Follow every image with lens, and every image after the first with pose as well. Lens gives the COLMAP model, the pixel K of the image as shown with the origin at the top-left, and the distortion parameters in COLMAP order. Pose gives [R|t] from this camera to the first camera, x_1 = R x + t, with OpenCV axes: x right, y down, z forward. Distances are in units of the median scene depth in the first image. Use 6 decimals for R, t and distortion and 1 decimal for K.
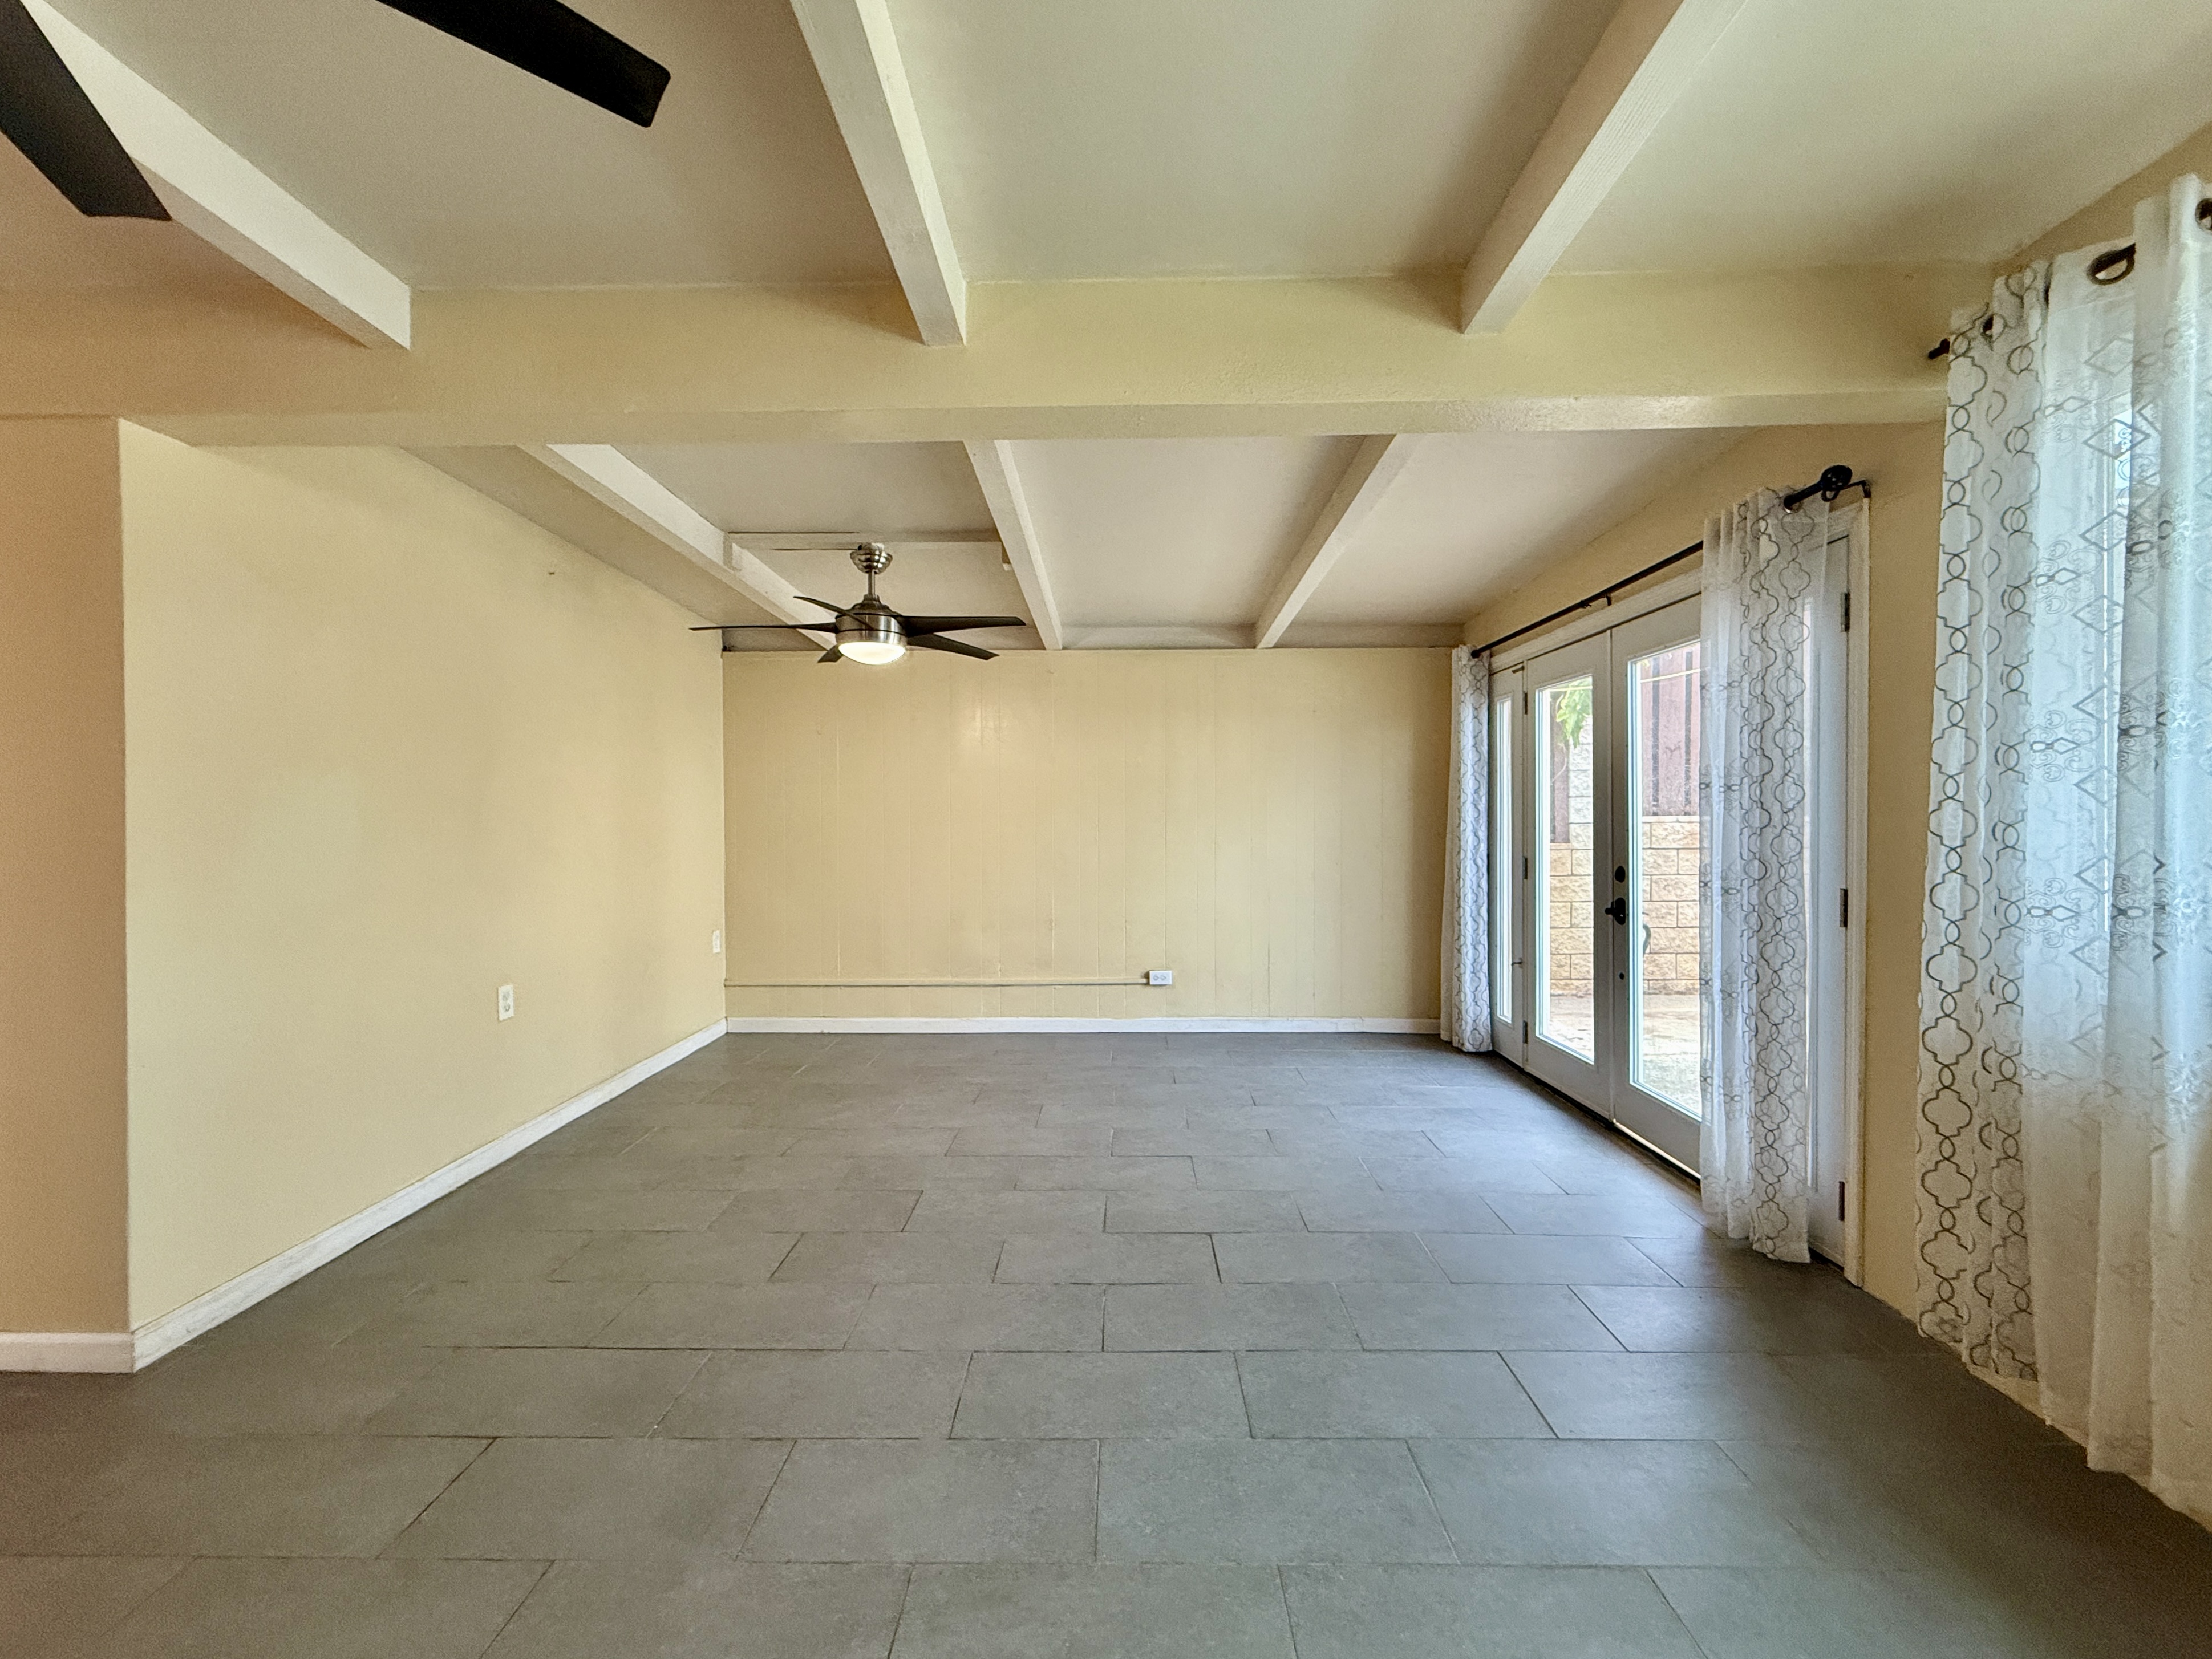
lens RADIAL K [[918.7, 0, 1106.0], [0, 918.7, 829.5], [0, 0, 1]] dist [-0.000910, -0.000211]
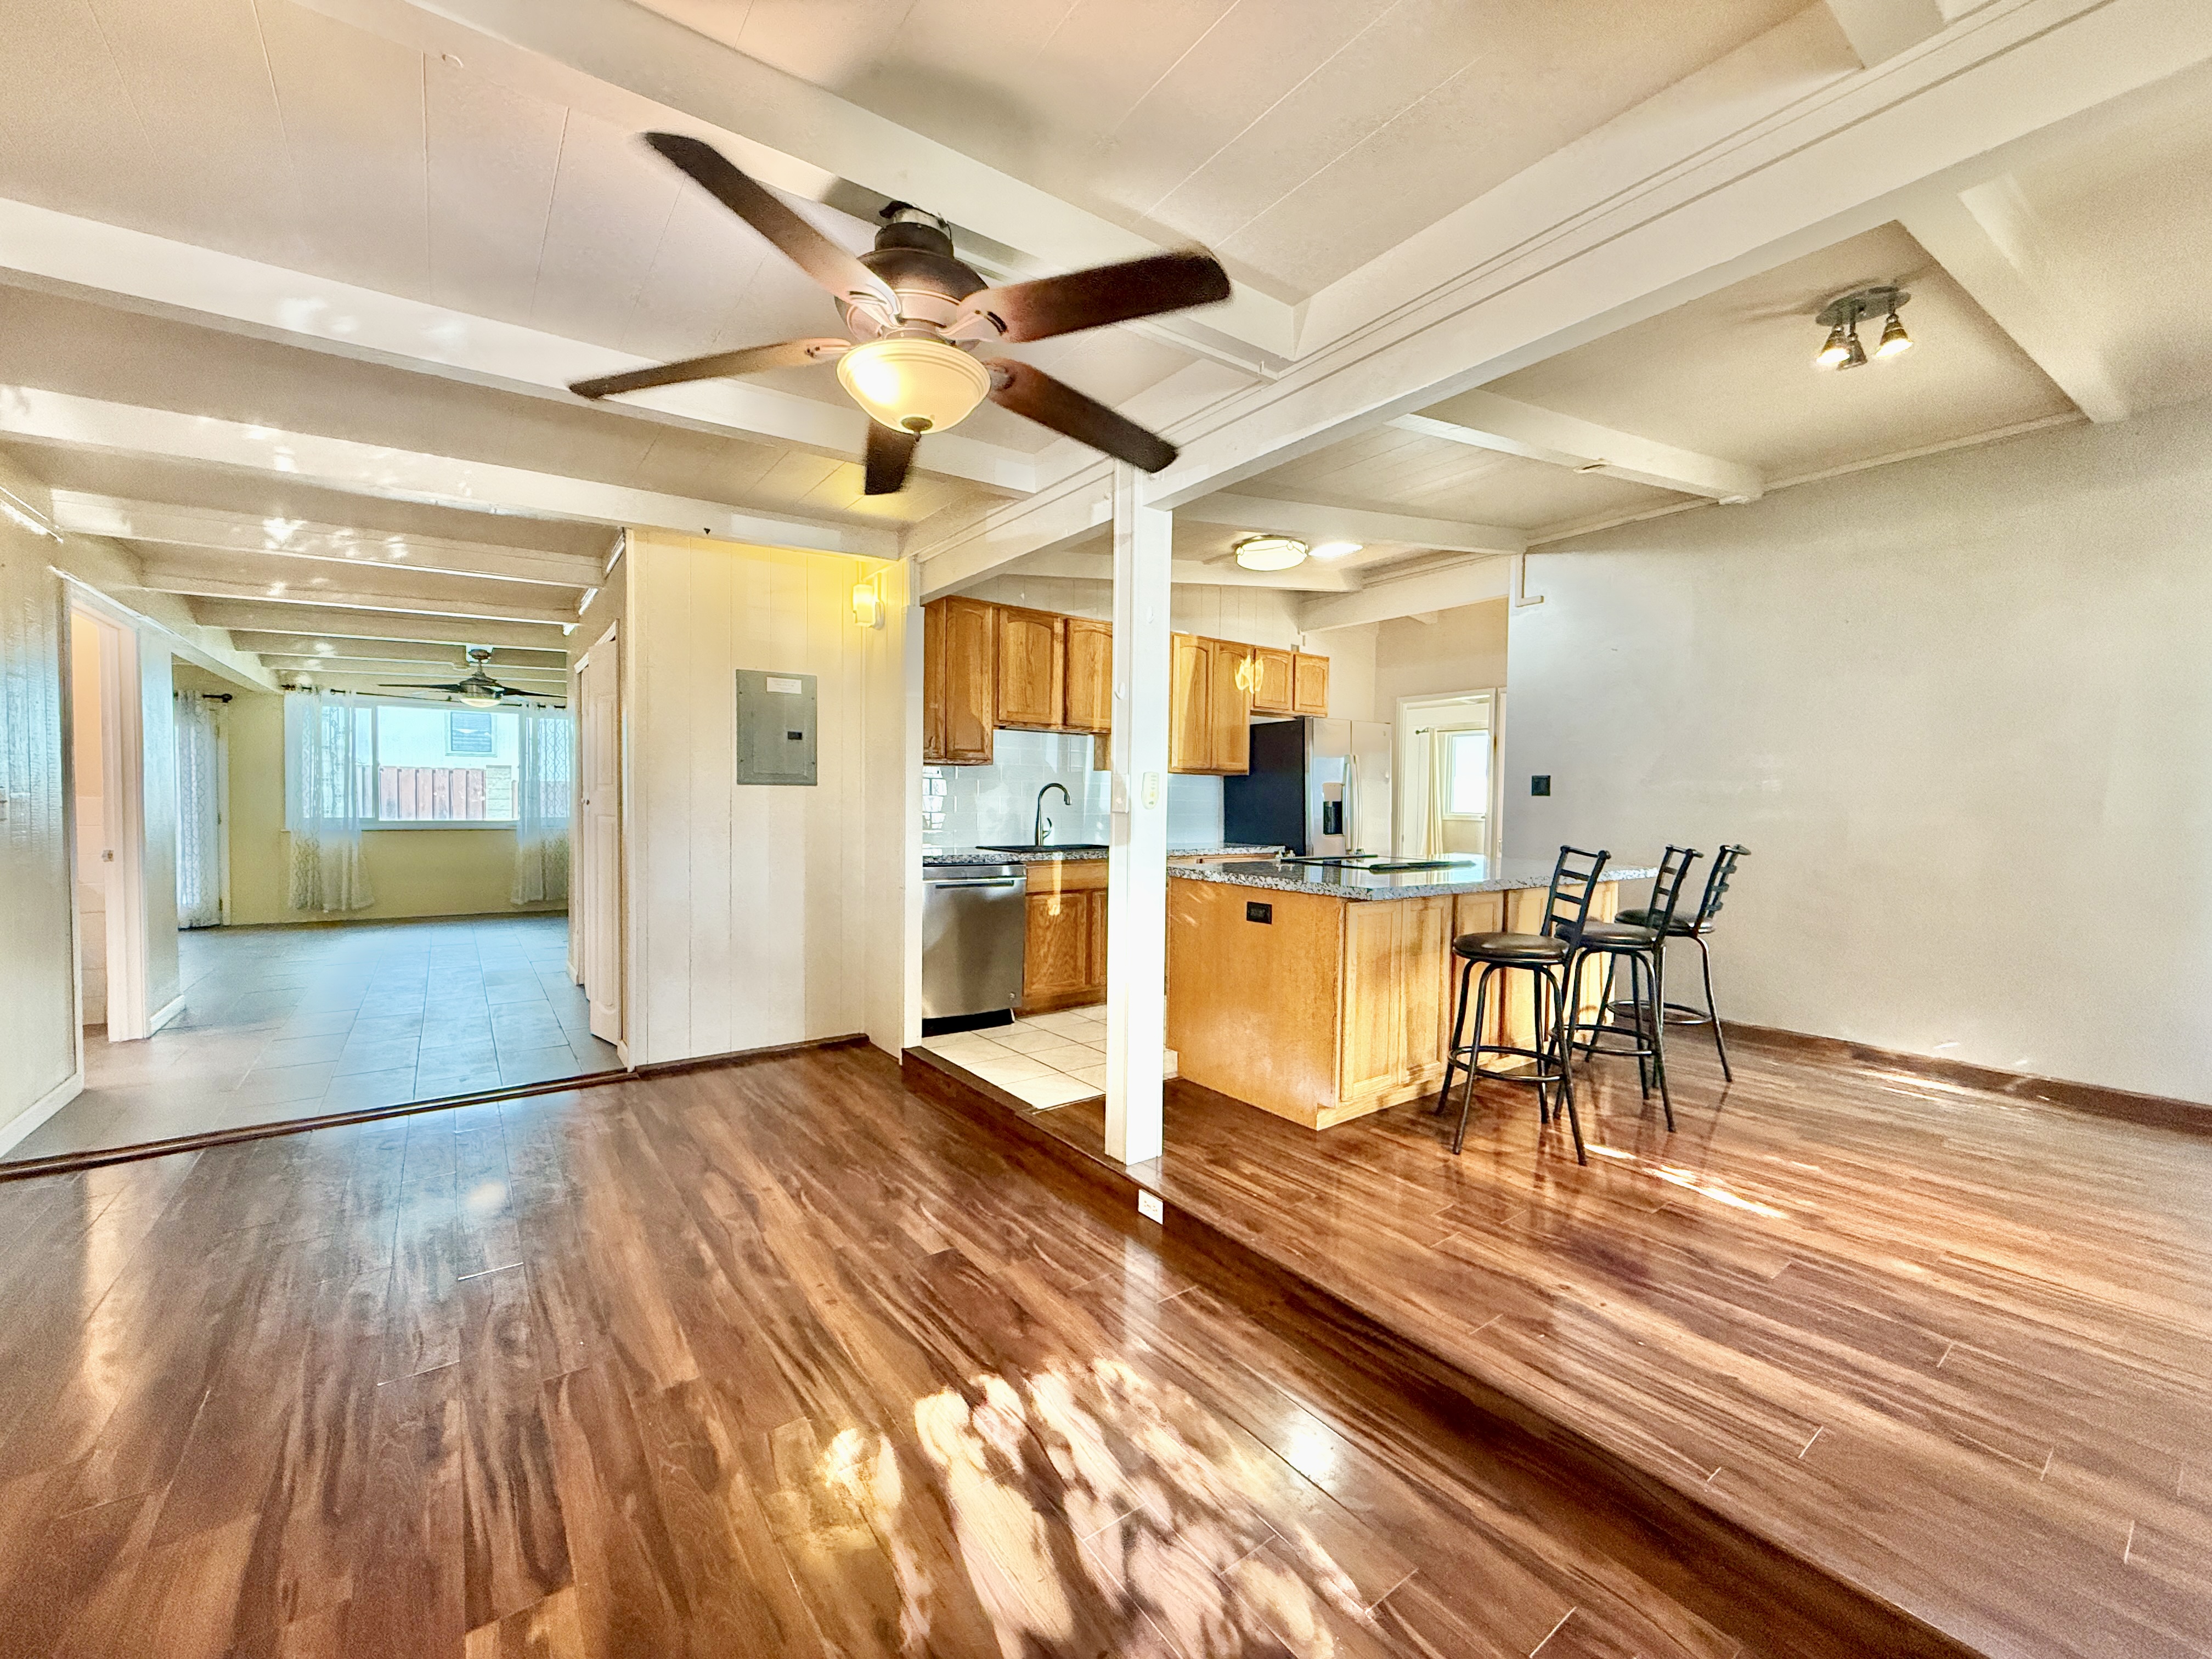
lens RADIAL K [[876.6, 0, 1100.3], [0, 876.6, 828.0], [0, 0, 1]] dist [0.001180, 0.000398]
pose [[-0.601439, -0.028631, 0.798406, -2.661078], [-0.002850, 0.999428, 0.033693, 0.002394], [-0.798914, 0.017989, -0.601176, 0.234175]]
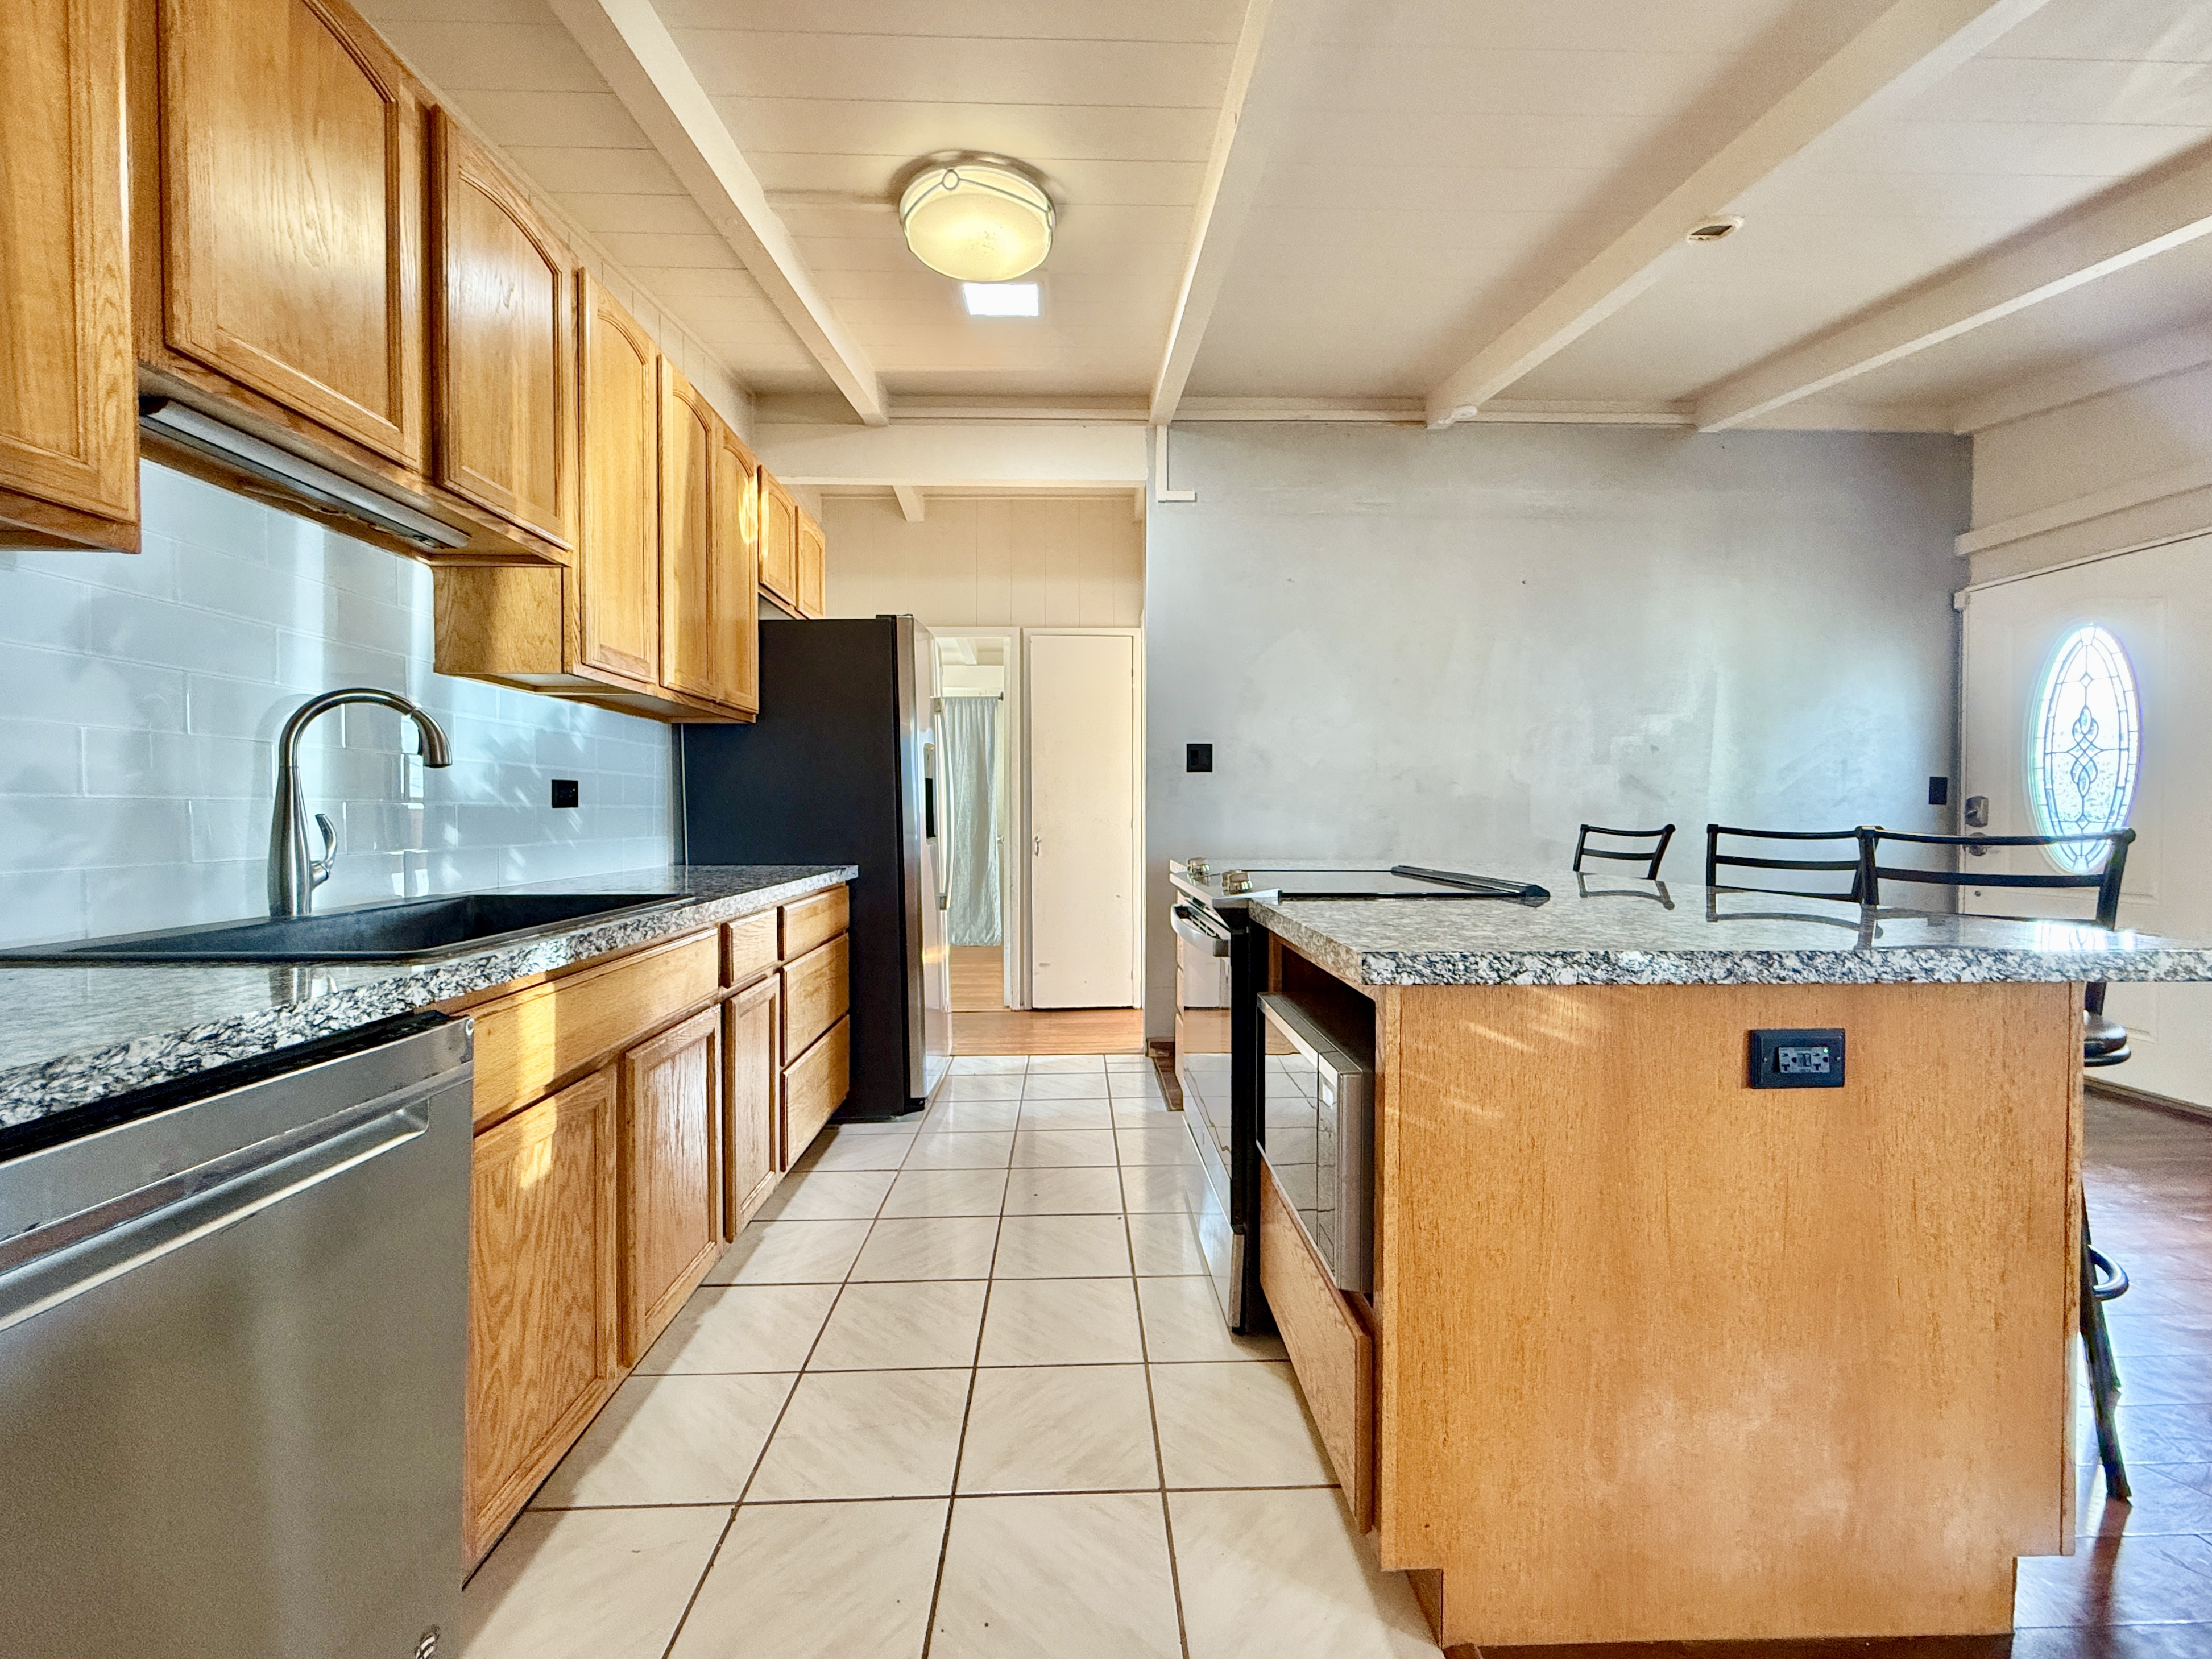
lens RADIAL K [[913.8, 0, 1100.6], [0, 913.8, 828.6], [0, 0, 1]] dist [0.000581, 0.000216]
pose [[-0.999111, 0.003292, -0.042023, -1.737601], [0.002001, 0.999526, 0.030737, 0.031288], [0.042104, 0.030625, -0.998644, -0.156933]]
